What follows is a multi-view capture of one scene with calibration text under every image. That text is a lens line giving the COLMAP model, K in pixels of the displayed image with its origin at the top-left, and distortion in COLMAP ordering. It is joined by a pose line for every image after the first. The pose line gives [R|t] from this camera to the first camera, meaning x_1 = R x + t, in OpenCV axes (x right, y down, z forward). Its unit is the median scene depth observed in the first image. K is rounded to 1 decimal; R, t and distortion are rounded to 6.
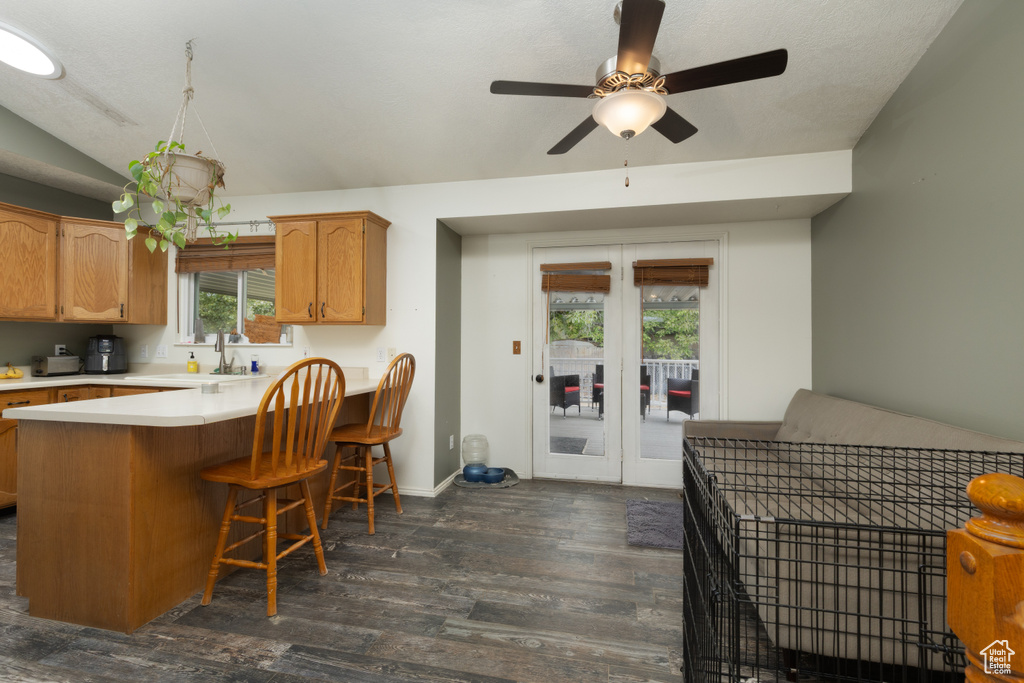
lens RADIAL K [[455.5, 0, 514.4], [0, 455.5, 340.3], [0, 0, 1]] dist [0.004096, 0.000293]
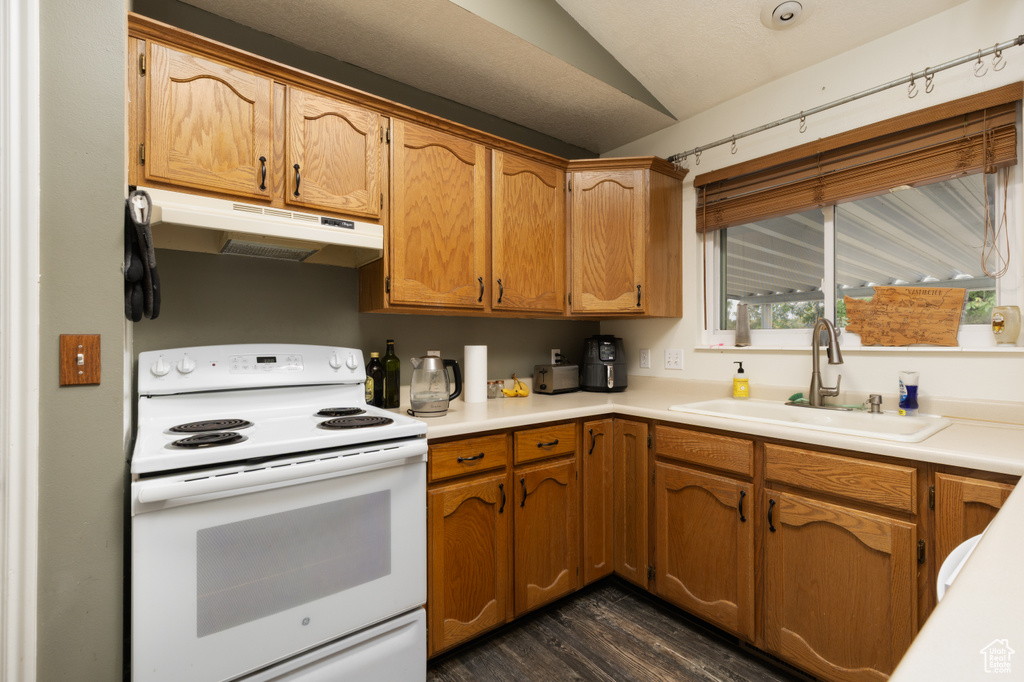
lens RADIAL K [[455.5, 0, 514.4], [0, 455.5, 339.8], [0, 0, 1]] dist [0.004096, 0.000293]
pose [[0.771122, -0.012251, -0.636570, -0.628163], [0.011289, 0.999921, -0.005568, -0.002428], [0.636588, -0.002893, 0.771199, 0.427829]]
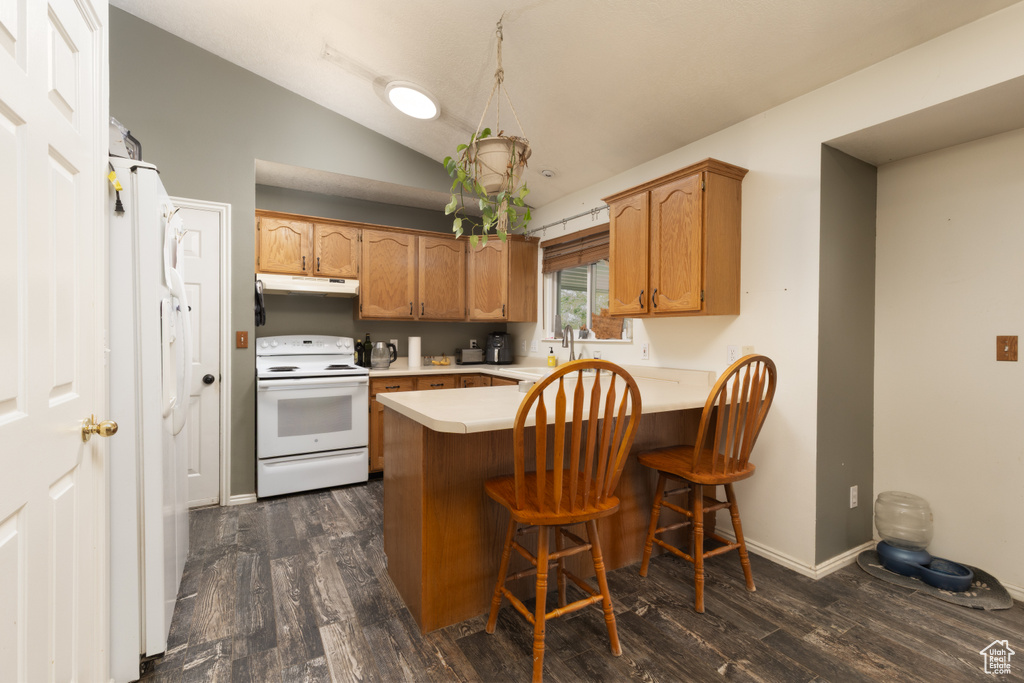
lens RADIAL K [[452.4, 0, 519.5], [0, 452.4, 340.1], [0, 0, 1]] dist [0.003807, -0.000091]
pose [[0.683438, 0.004067, -0.729998, 0.004003], [0.002062, 0.999970, 0.007502, 0.001481], [0.730006, -0.006632, 0.683408, 0.262928]]
